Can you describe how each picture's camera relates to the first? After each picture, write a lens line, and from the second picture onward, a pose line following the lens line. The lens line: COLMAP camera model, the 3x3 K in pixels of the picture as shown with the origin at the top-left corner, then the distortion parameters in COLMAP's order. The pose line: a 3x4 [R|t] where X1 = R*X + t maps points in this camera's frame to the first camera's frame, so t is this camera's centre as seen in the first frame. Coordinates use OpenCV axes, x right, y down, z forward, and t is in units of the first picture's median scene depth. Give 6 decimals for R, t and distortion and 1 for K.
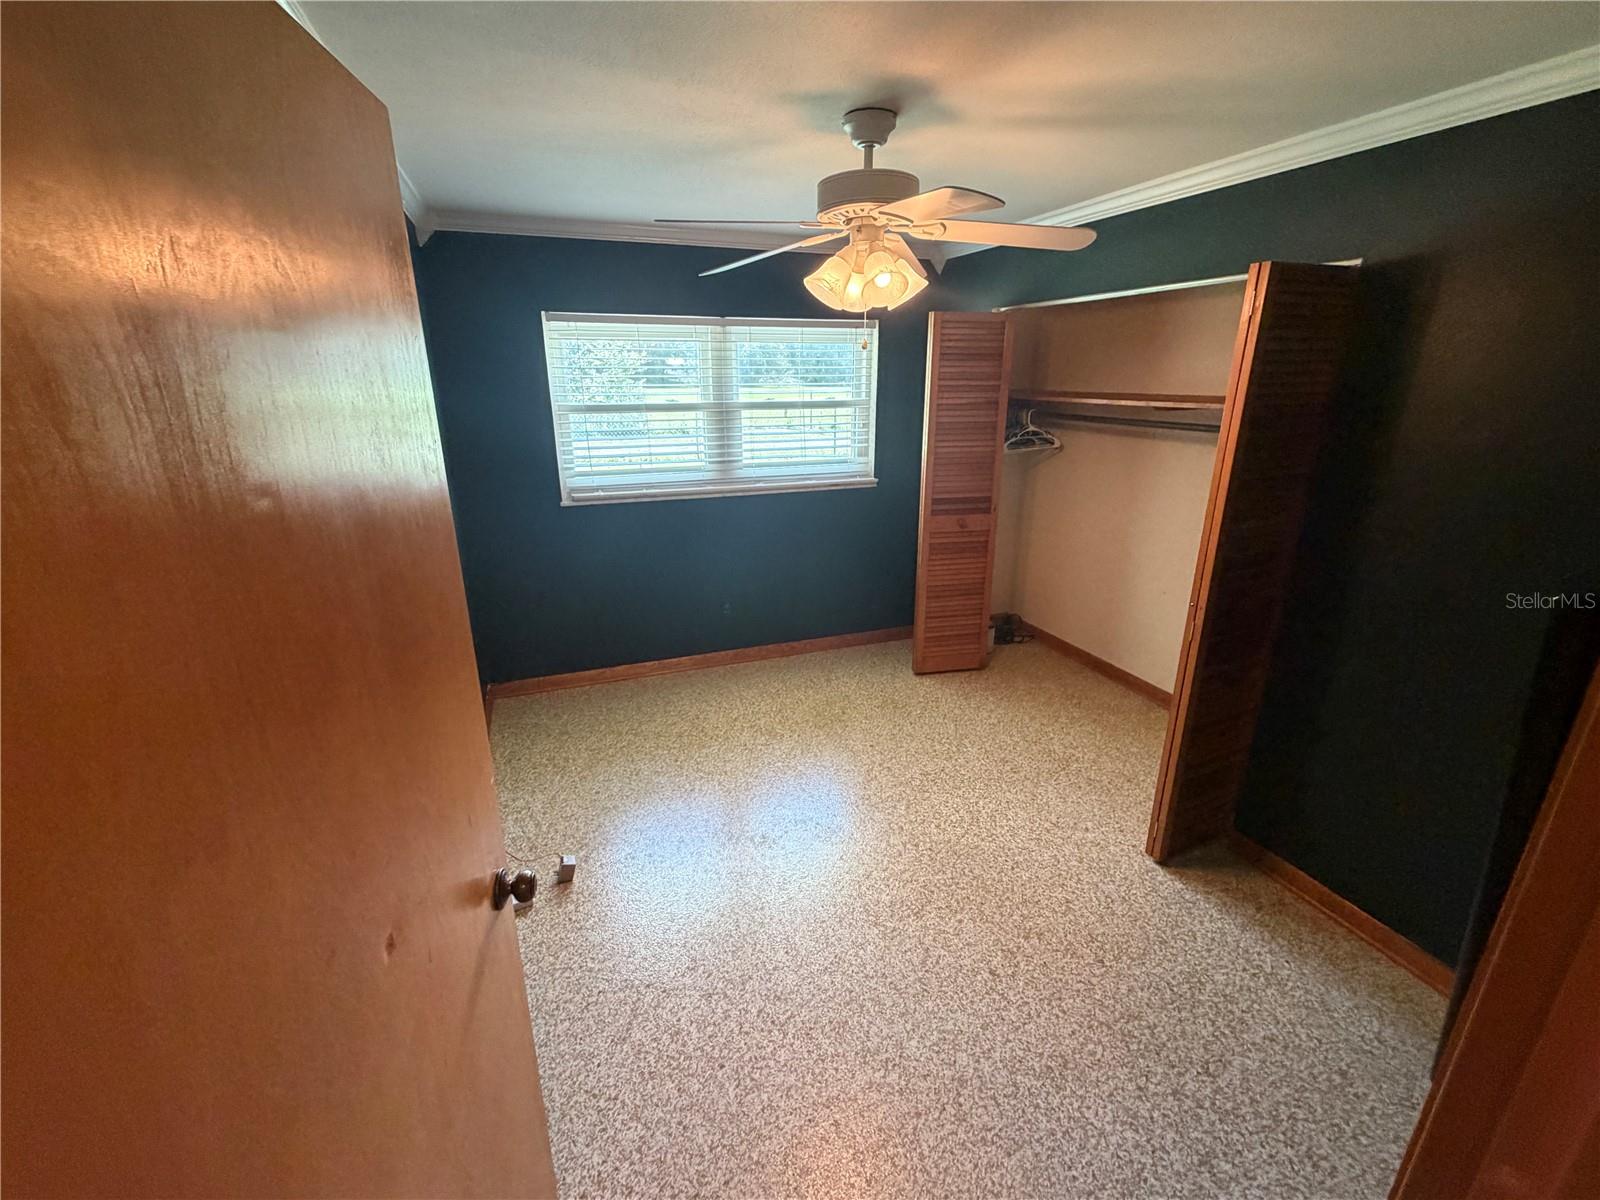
lens RADIAL K [[691.2, 0, 810.0], [0, 691.2, 600.7], [0, 0, 1]] dist [-0.000918, 0.000051]
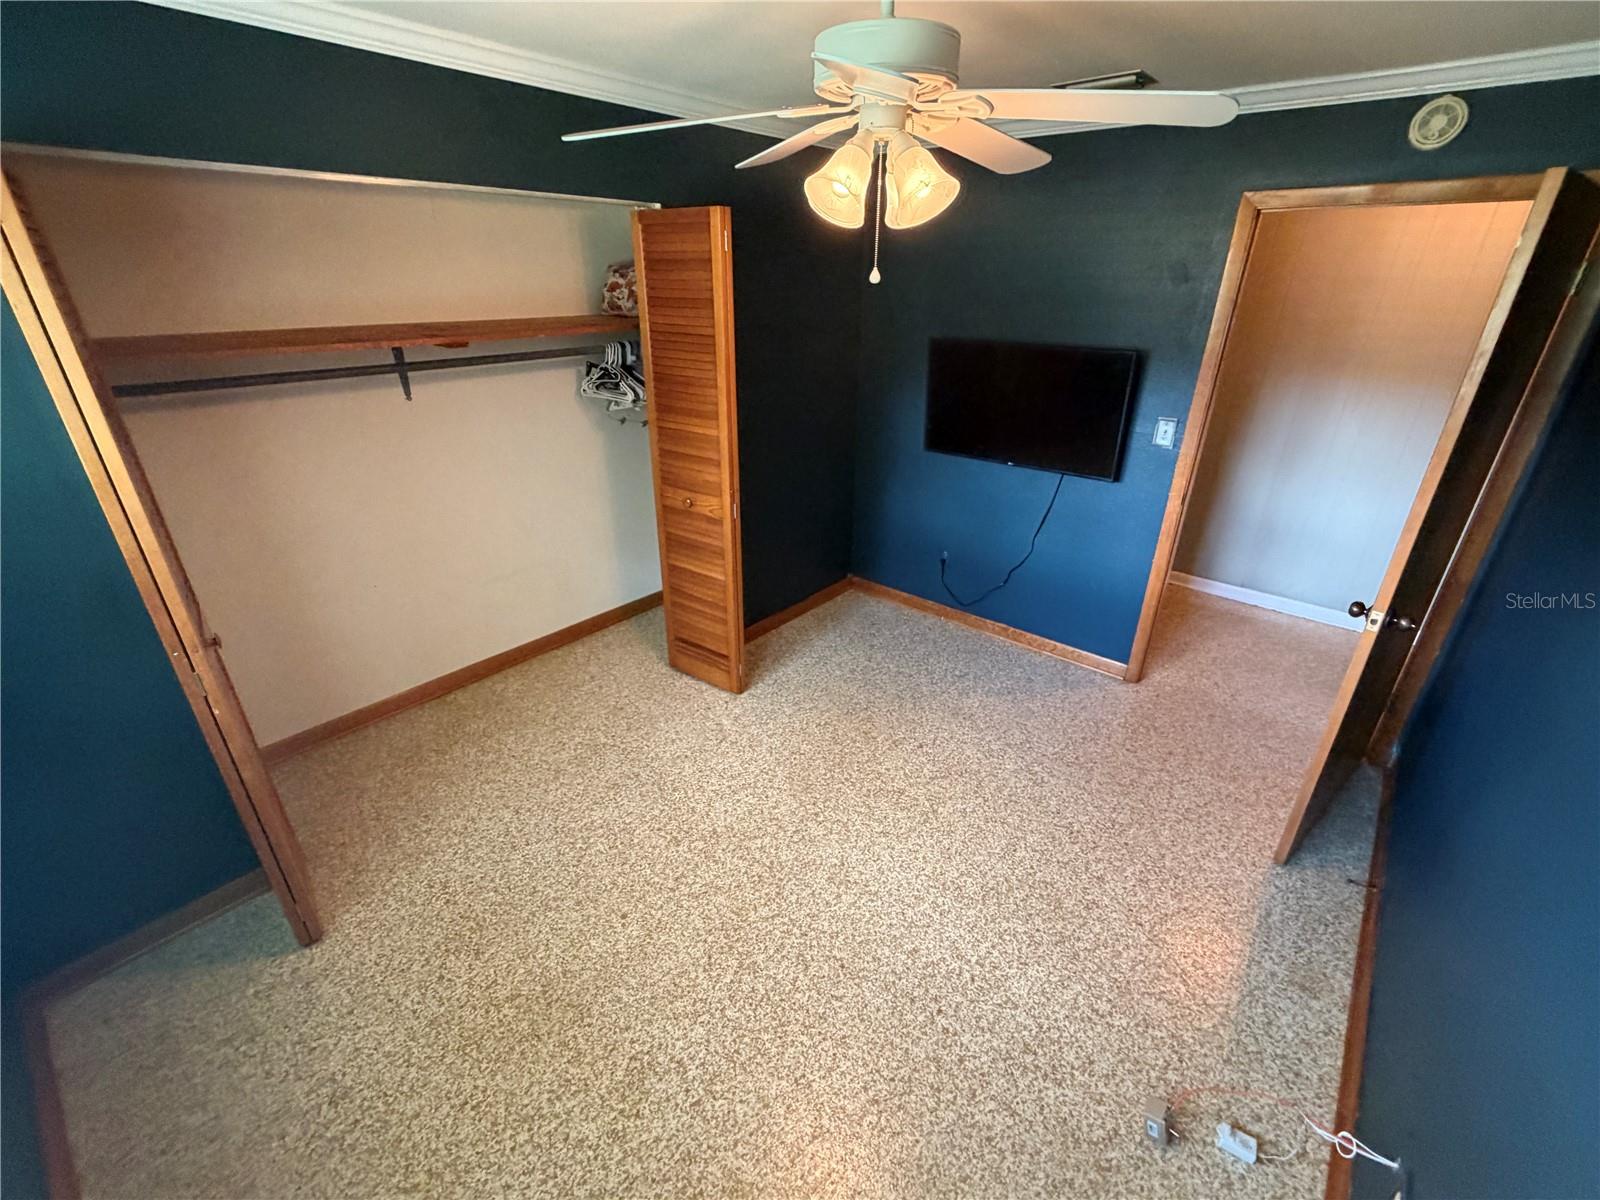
lens RADIAL K [[691.2, 0, 810.0], [0, 691.2, 600.7], [0, 0, 1]] dist [-0.000918, 0.000051]
pose [[-0.486390, -0.373152, 0.790052, -0.555132], [0.266211, 0.797936, 0.540767, -0.454684], [-0.832200, 0.473344, -0.288771, 1.309820]]
